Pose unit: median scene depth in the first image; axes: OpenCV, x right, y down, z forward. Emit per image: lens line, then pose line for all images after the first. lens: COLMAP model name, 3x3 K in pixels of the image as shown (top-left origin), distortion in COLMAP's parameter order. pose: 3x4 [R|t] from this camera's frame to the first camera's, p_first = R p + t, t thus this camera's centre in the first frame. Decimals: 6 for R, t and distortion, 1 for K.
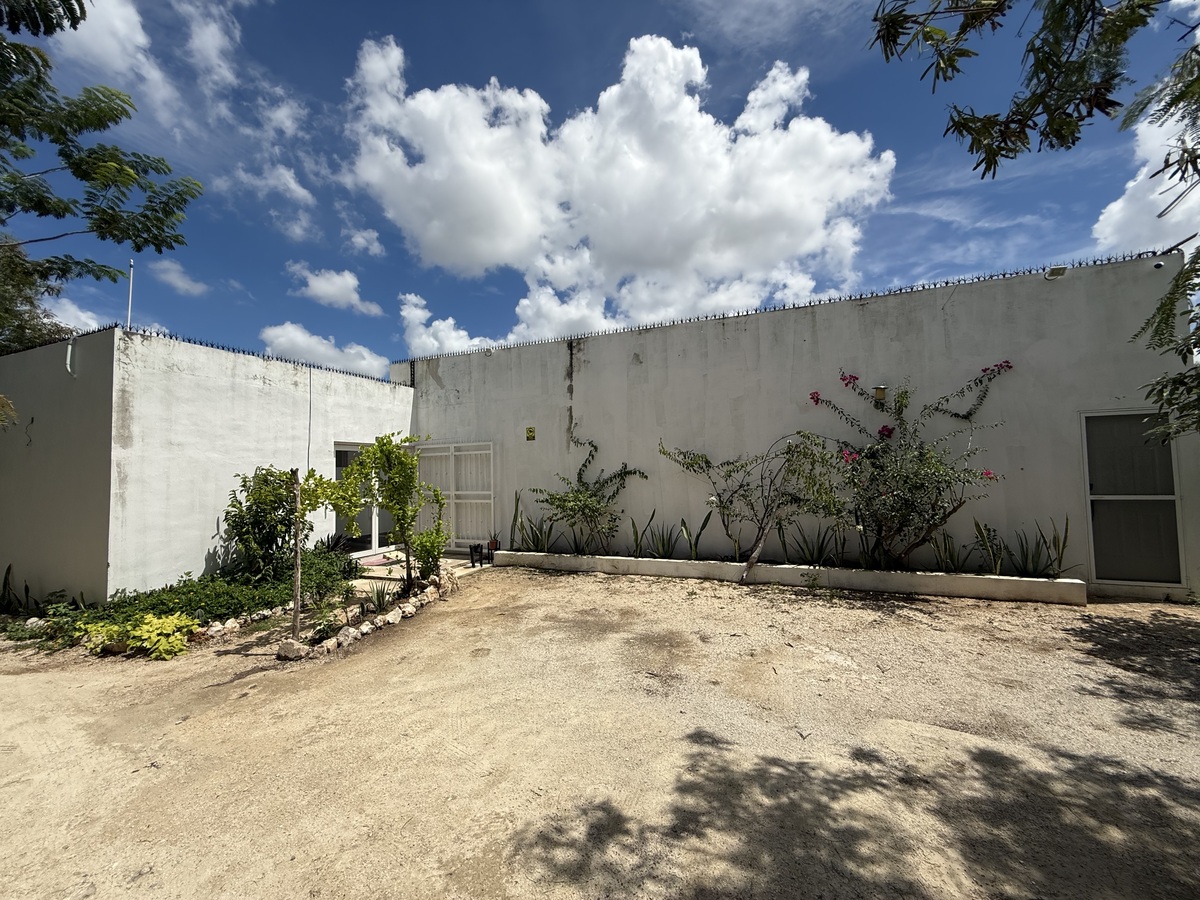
lens RADIAL K [[478.1, 0, 595.9], [0, 478.1, 449.9], [0, 0, 1]] dist [-0.000850, 0.000521]
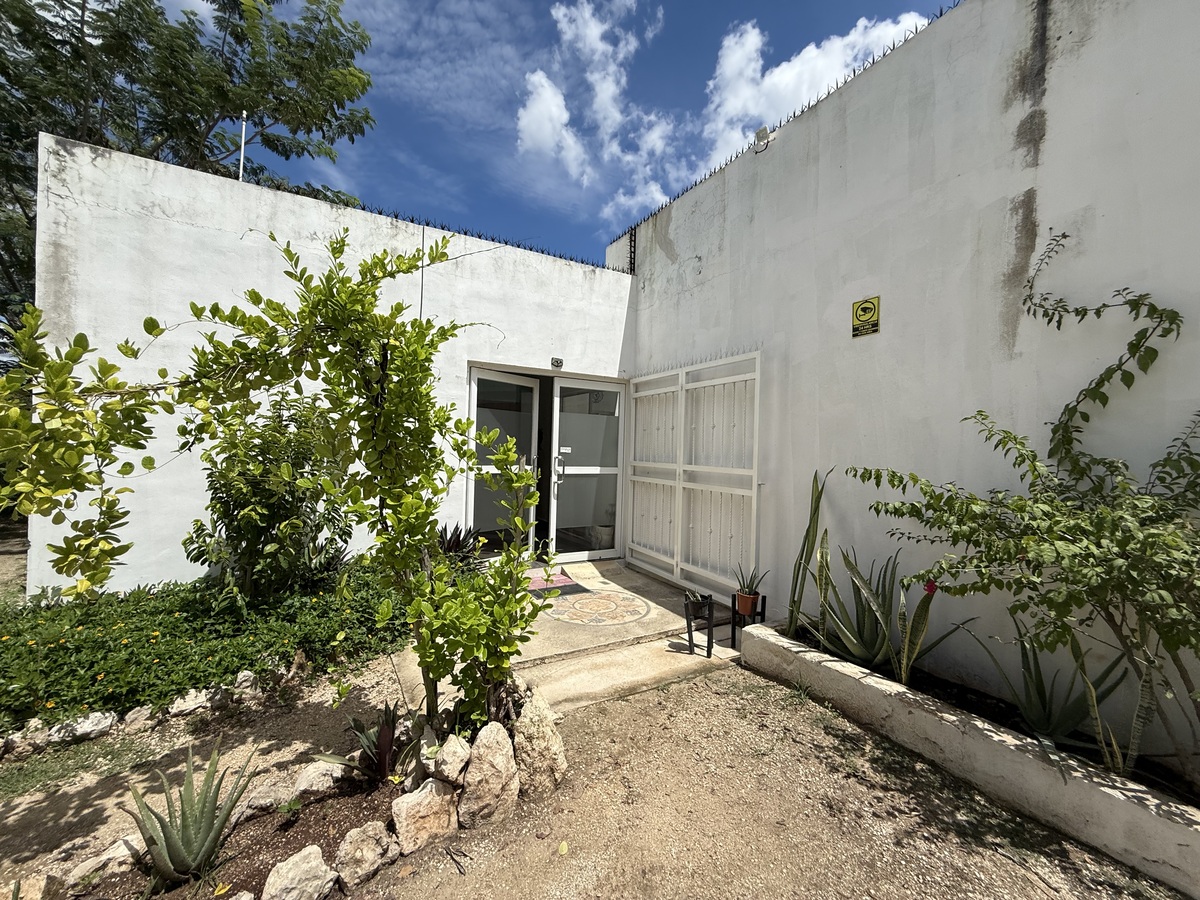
lens RADIAL K [[476.0, 0, 598.7], [0, 476.0, 440.7], [0, 0, 1]] dist [0.030160, -0.000223]
pose [[0.773650, 0.031377, -0.632836, -0.060087], [-0.019181, 0.999475, 0.026107, 0.053463], [0.633323, -0.008059, 0.773845, 0.594017]]
